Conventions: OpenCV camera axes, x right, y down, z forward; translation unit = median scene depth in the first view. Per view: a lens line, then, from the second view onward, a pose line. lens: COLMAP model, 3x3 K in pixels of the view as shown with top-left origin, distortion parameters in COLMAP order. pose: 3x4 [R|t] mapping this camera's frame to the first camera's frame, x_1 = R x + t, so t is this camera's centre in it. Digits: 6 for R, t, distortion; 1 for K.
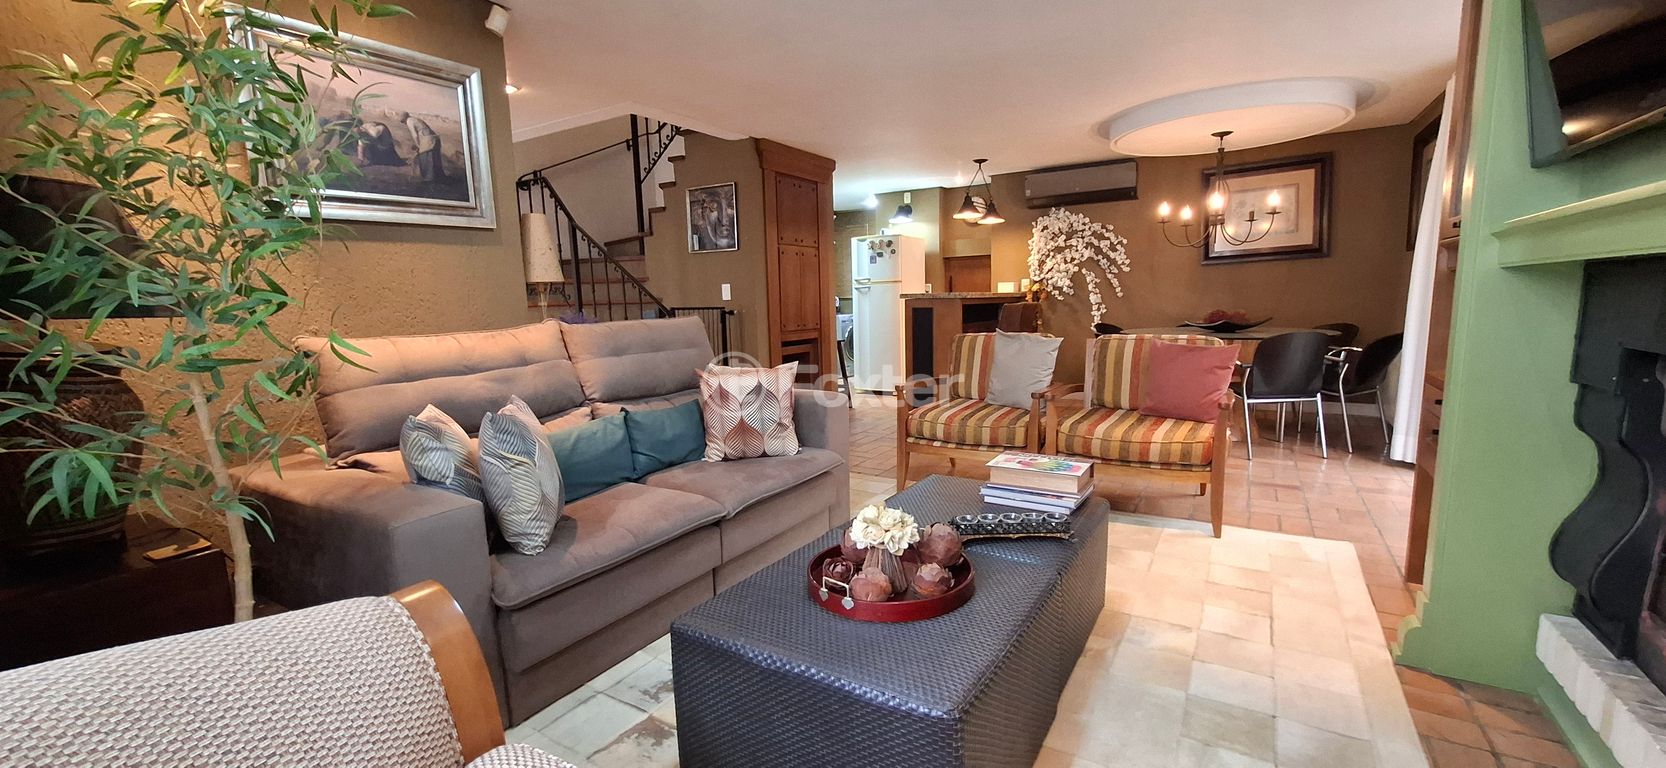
lens RADIAL K [[665.1, 0, 831.0], [0, 665.1, 394.4], [0, 0, 1]] dist [0.001272, 0.000260]
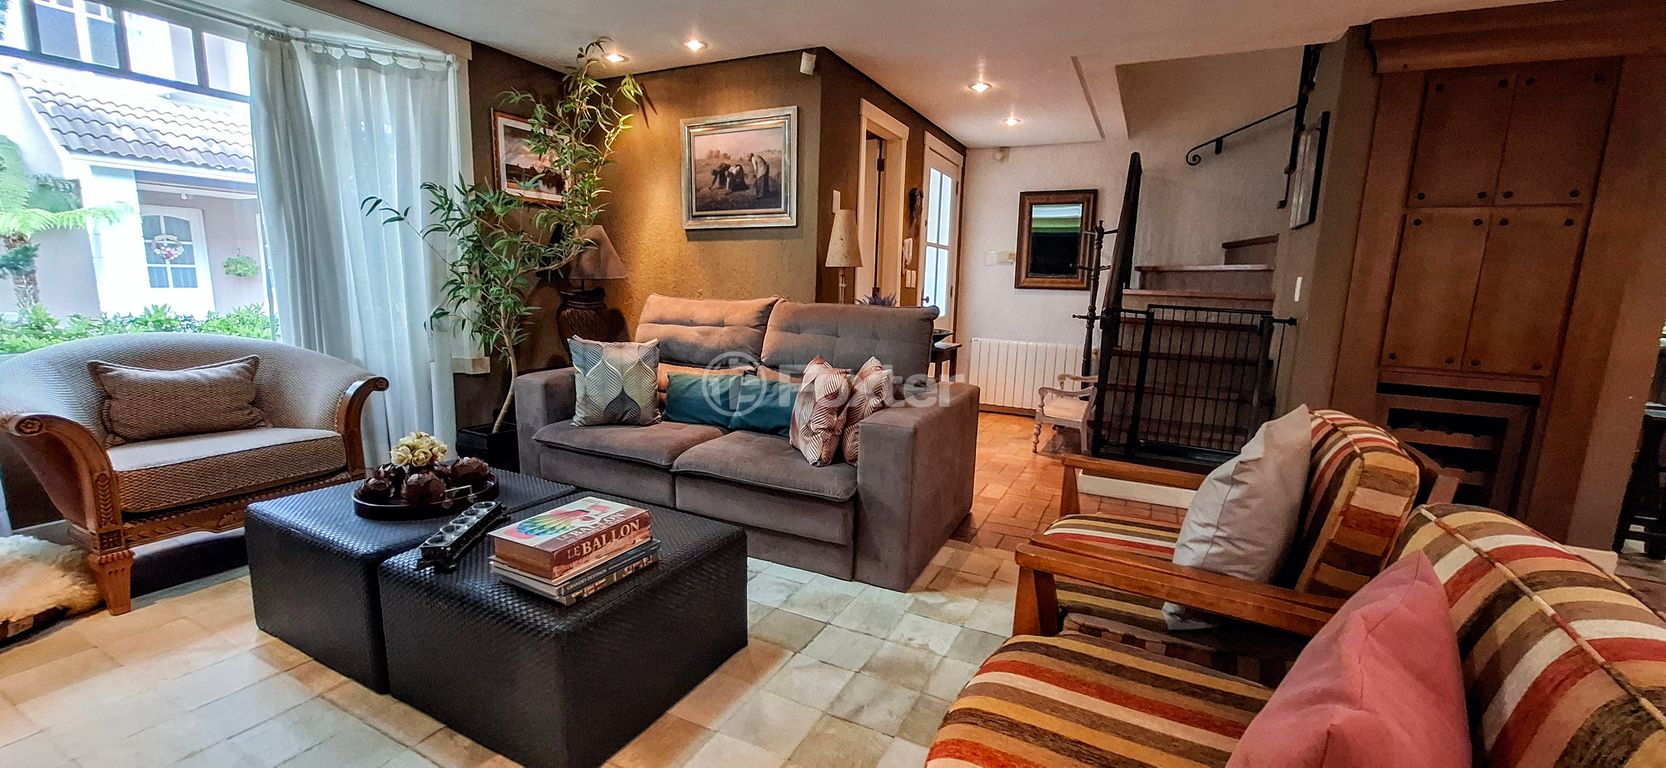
lens RADIAL K [[665.1, 0, 832.2], [0, 665.1, 385.5], [0, 0, 1]] dist [0.001272, 0.000260]
pose [[0.096779, 0.192915, -0.976431, 0.942849], [-0.176414, 0.968828, 0.173927, -0.205492], [0.979547, 0.155424, 0.127795, 1.053472]]
